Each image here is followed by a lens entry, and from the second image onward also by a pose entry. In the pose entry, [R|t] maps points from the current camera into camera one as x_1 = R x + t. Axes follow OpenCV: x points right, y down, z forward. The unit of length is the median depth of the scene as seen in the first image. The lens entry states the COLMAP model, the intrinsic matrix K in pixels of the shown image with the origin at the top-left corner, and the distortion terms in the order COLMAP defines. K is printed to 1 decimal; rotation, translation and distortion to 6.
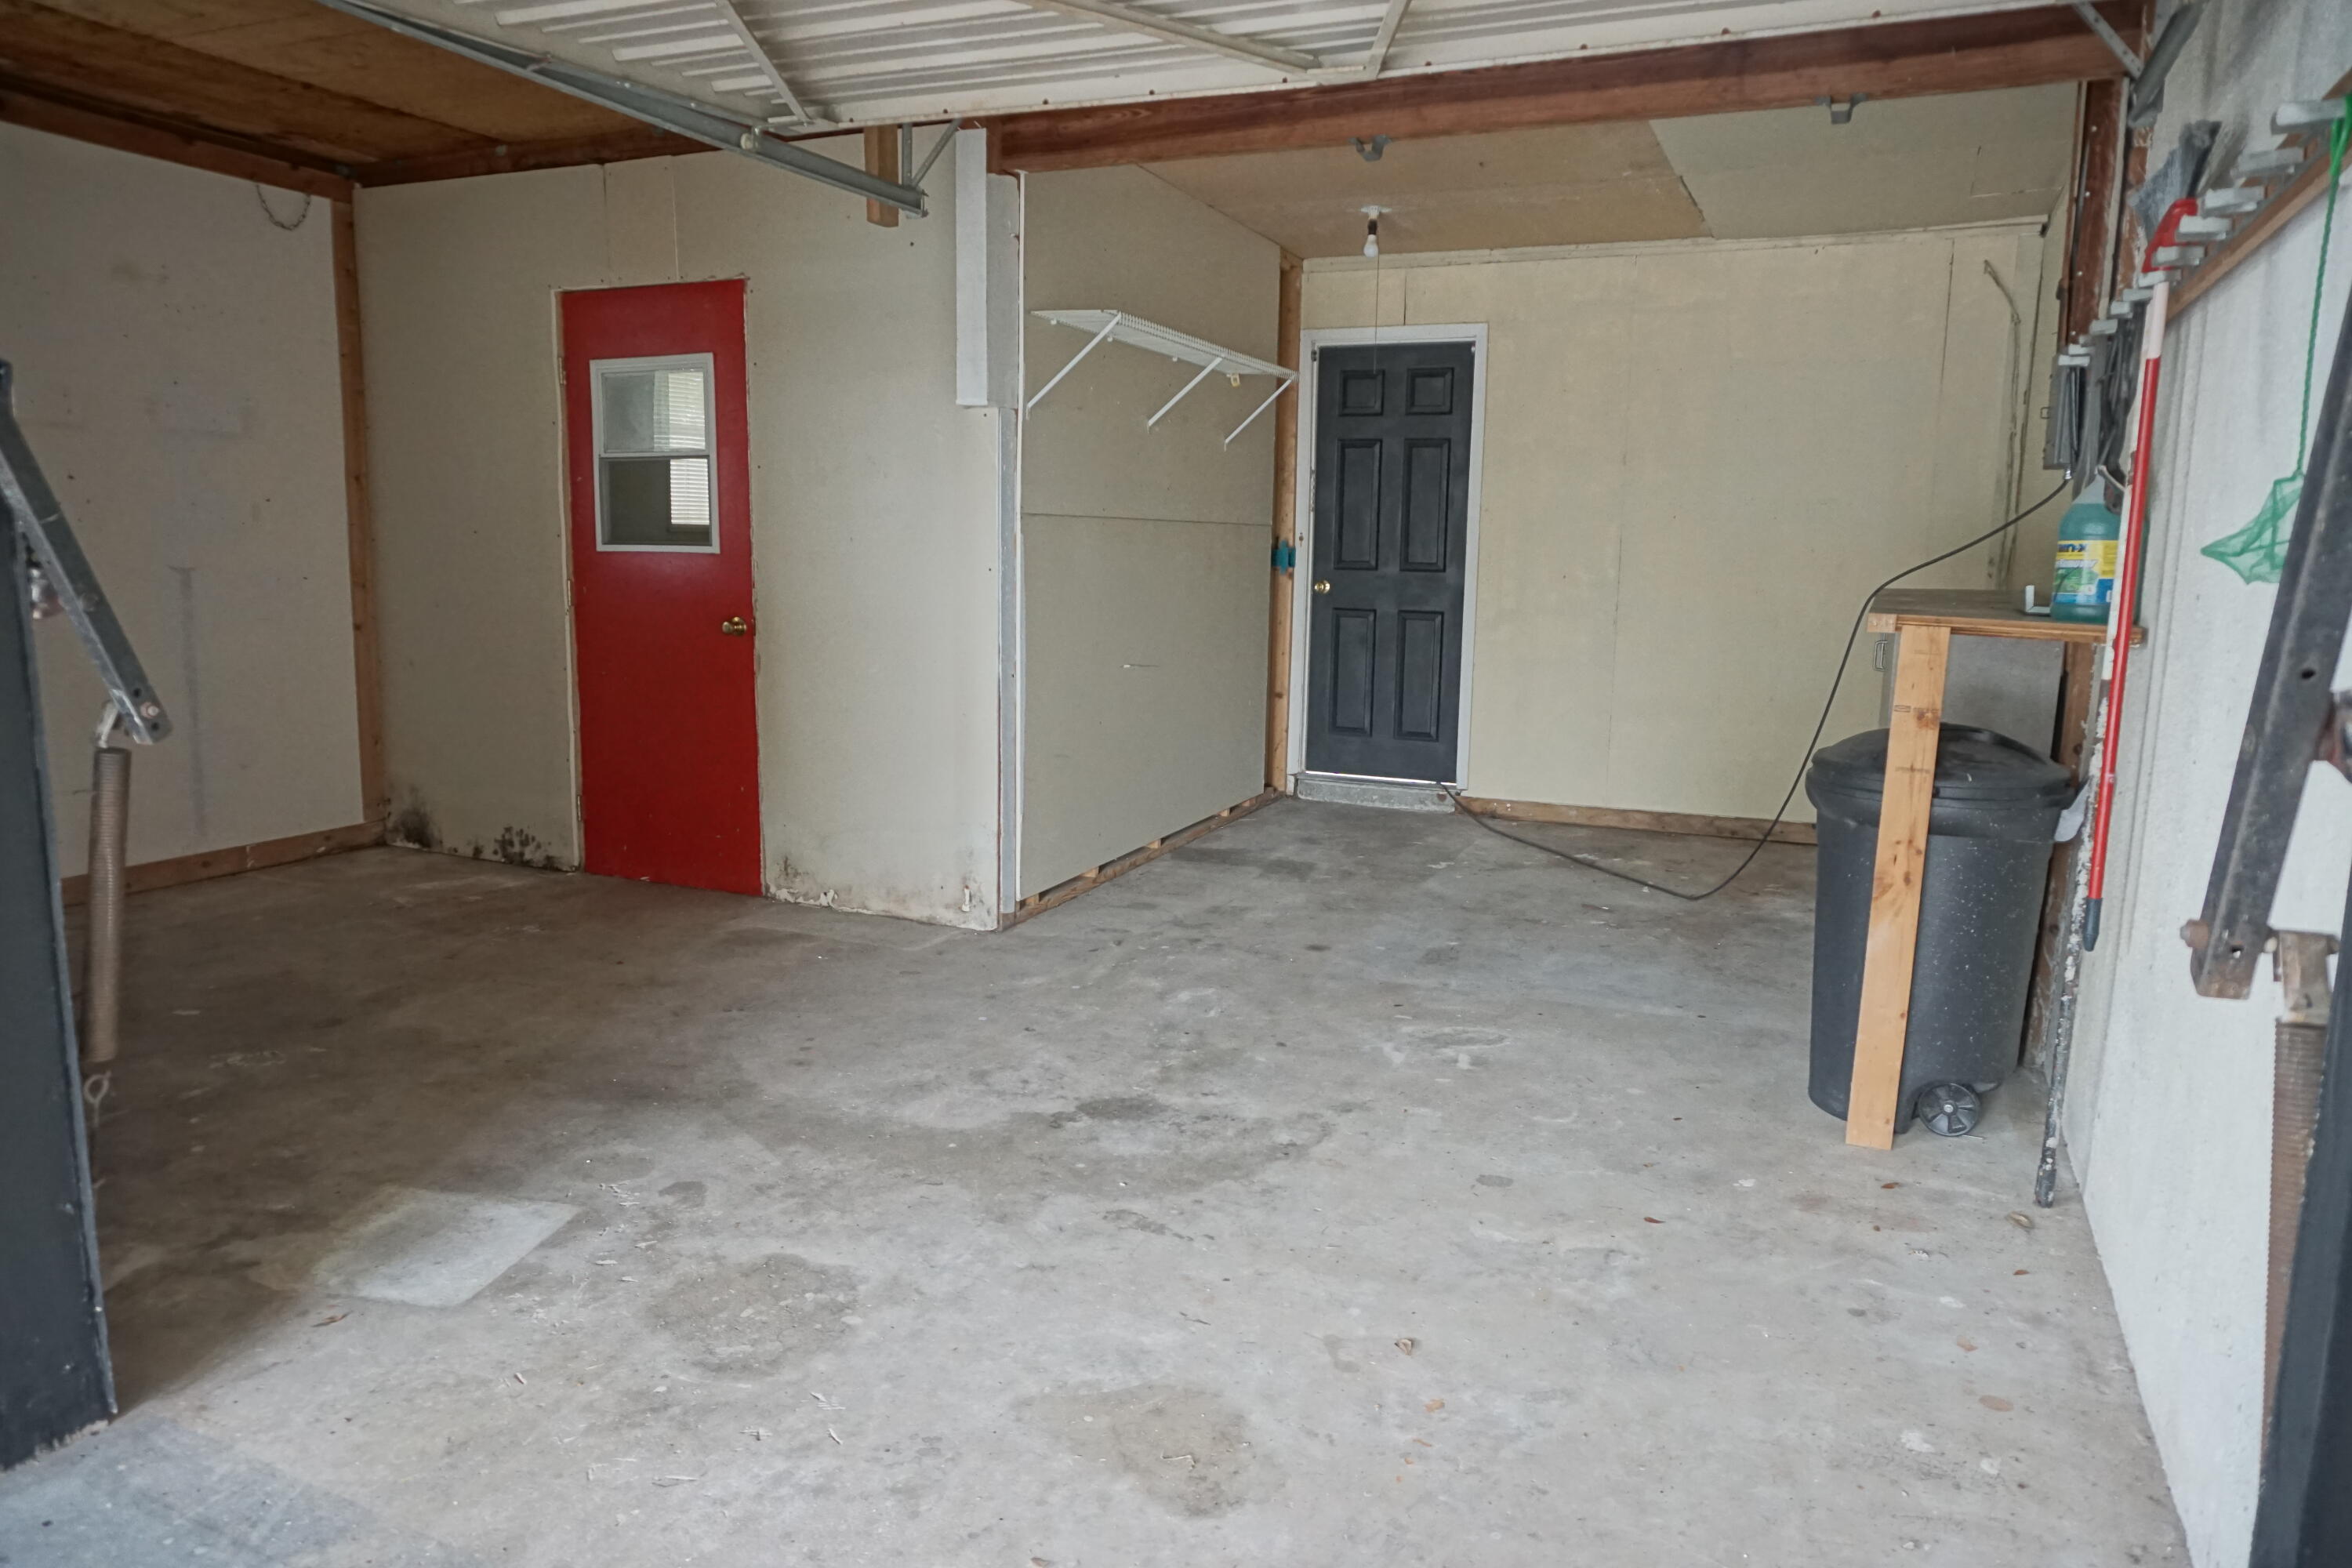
lens RADIAL K [[1558.8, 0, 1173.9], [0, 1558.8, 785.7], [0, 0, 1]] dist [-0.045012, 0.034602]
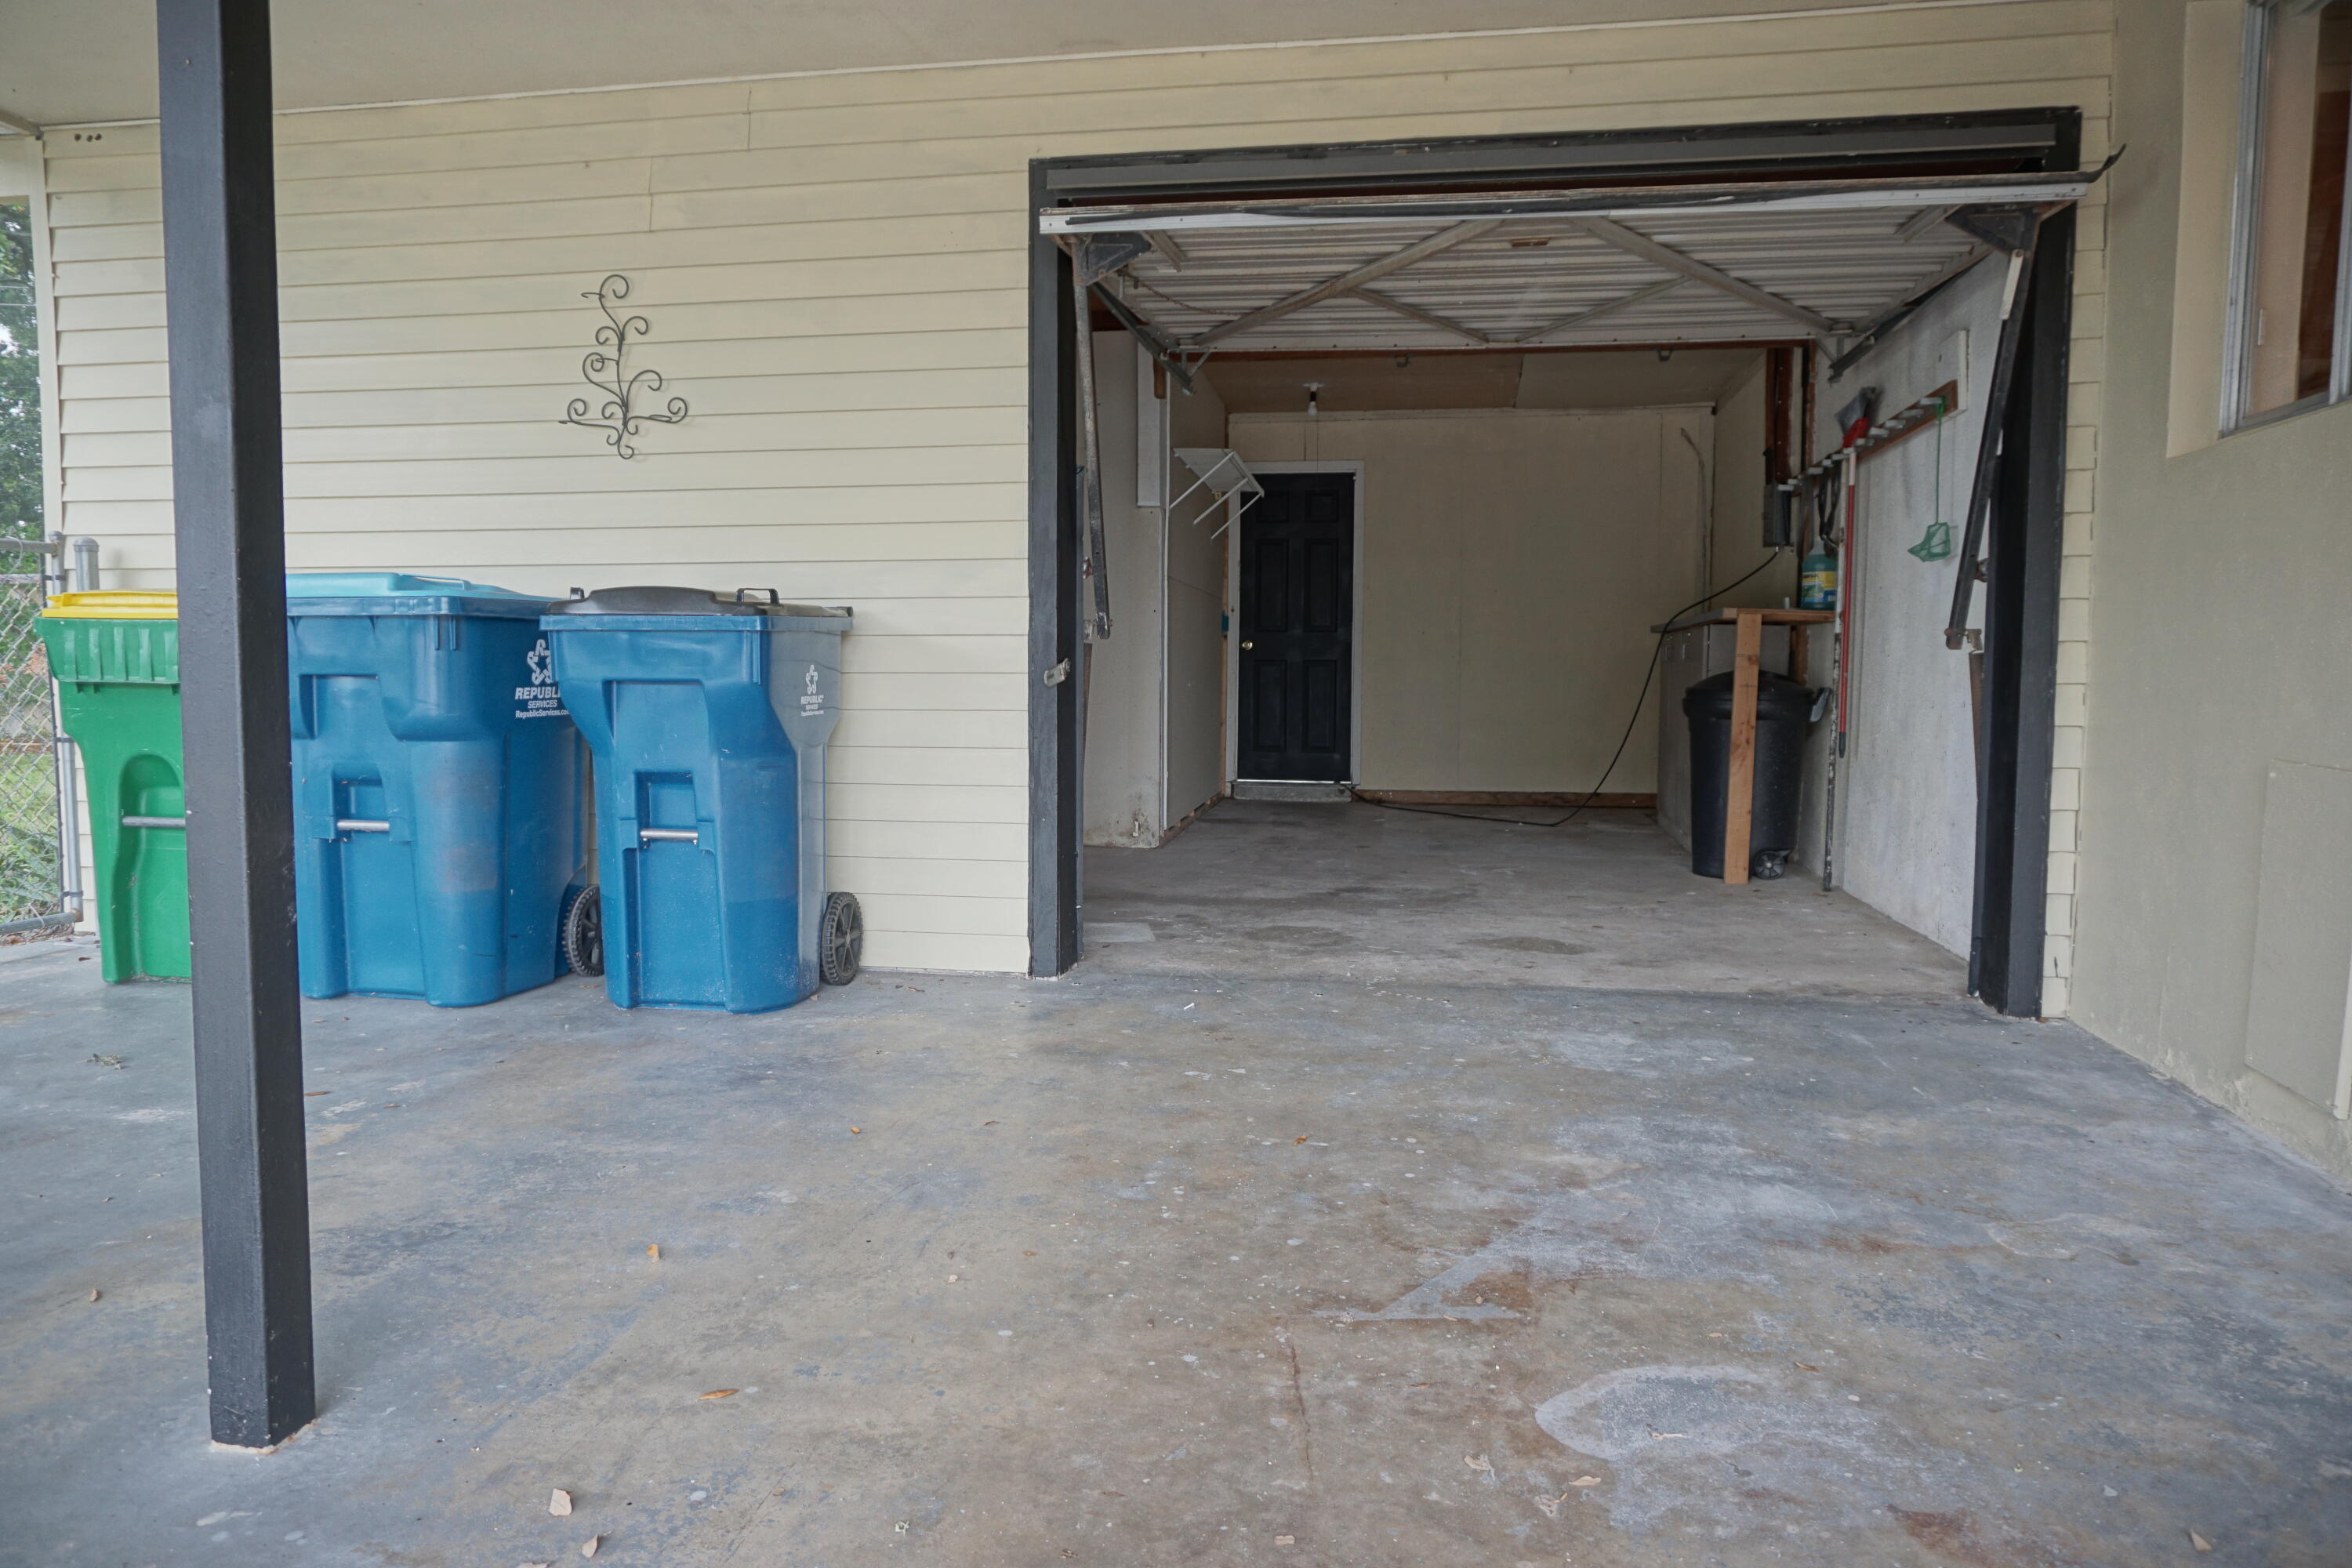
lens RADIAL K [[1558.8, 0, 1179.0], [0, 1558.8, 787.1], [0, 0, 1]] dist [-0.045012, 0.034602]
pose [[0.969434, -0.030044, 0.243504, -0.328018], [0.048973, 0.996197, -0.072059, 0.102657], [-0.240413, 0.081782, 0.967219, -0.340361]]
